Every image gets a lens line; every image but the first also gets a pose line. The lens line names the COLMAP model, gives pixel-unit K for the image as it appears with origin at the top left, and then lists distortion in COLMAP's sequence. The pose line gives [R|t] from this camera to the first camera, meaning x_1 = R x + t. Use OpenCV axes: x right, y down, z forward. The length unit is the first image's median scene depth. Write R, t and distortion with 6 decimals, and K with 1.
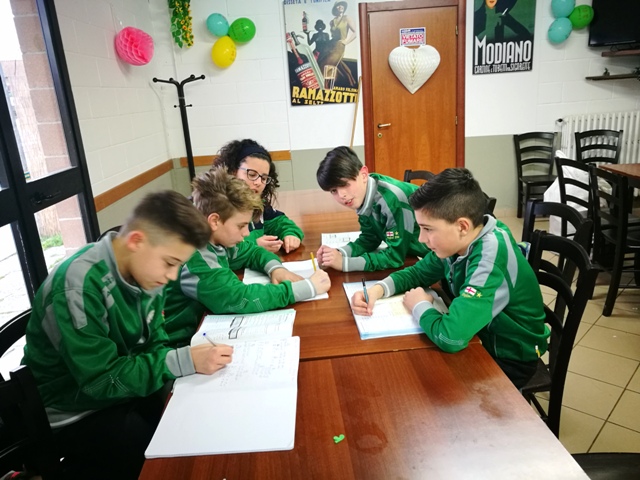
lens RADIAL K [[498.9, 0, 319.6], [0, 498.9, 241.2], [0, 0, 1]] dist [-0.018917, 0.000550]
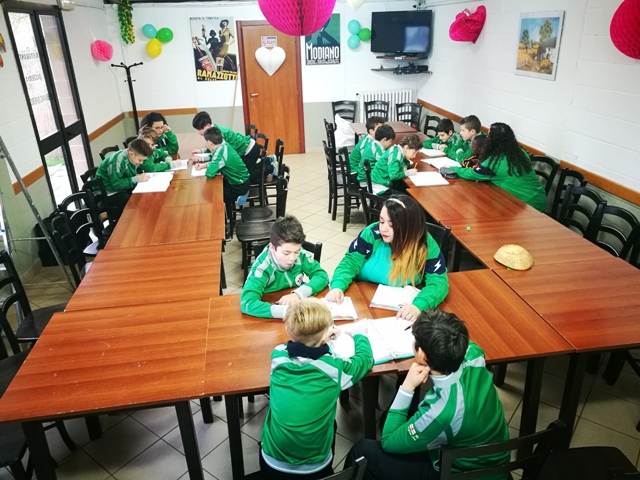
lens RADIAL K [[498.9, 0, 321.7], [0, 498.9, 238.4], [0, 0, 1]] dist [-0.018917, 0.000550]
pose [[0.994028, -0.003383, 0.109072, 0.178471], [-0.008471, 0.994111, 0.108035, 0.068364], [-0.108795, -0.108313, 0.988146, -0.759472]]
